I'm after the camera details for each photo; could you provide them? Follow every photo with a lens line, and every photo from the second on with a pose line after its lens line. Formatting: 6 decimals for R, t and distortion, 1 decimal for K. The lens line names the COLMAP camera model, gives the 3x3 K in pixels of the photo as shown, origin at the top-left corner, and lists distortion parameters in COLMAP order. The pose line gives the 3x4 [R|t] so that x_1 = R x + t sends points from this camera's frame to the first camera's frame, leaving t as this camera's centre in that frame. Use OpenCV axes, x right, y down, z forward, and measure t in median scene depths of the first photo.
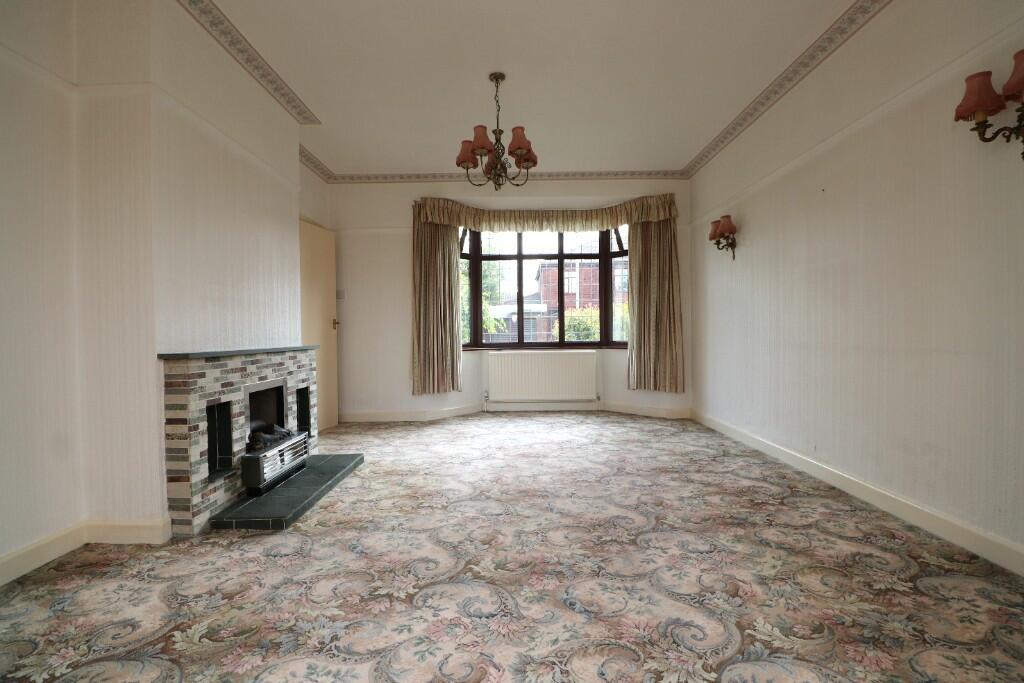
lens RADIAL K [[479.6, 0, 513.4], [0, 479.6, 342.2], [0, 0, 1]] dist [-0.012254, -0.004184]
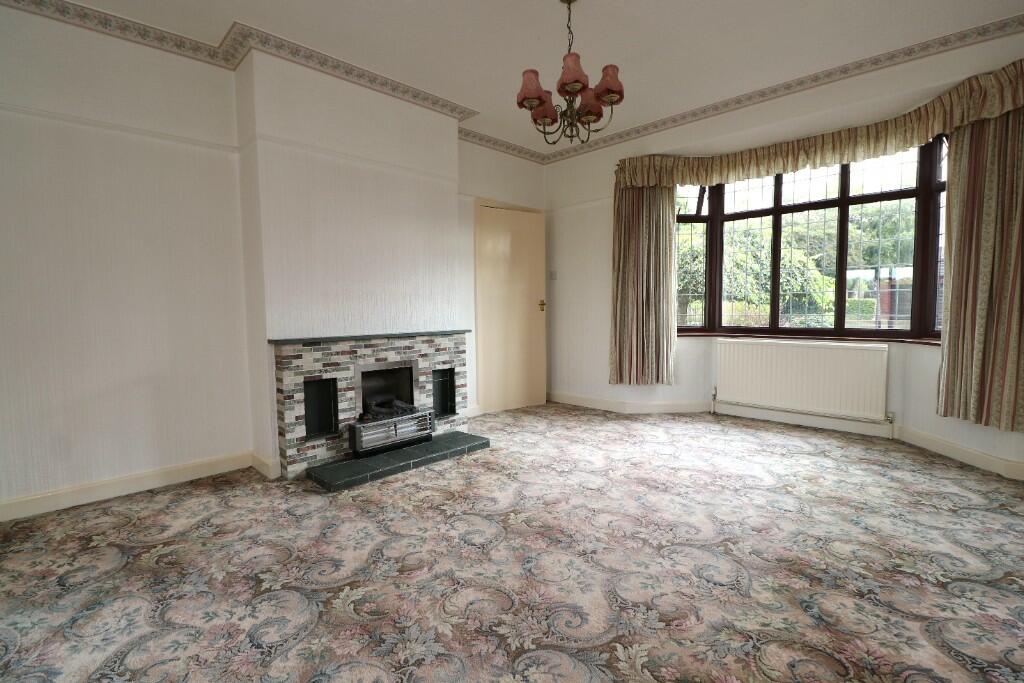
lens RADIAL K [[479.6, 0, 511.3], [0, 479.6, 341.8], [0, 0, 1]] dist [-0.012254, -0.004184]
pose [[0.710911, 0.053388, -0.701253, 0.537240], [-0.008988, 0.997723, 0.066848, -0.050999], [0.703225, -0.041220, 0.709772, 0.415094]]
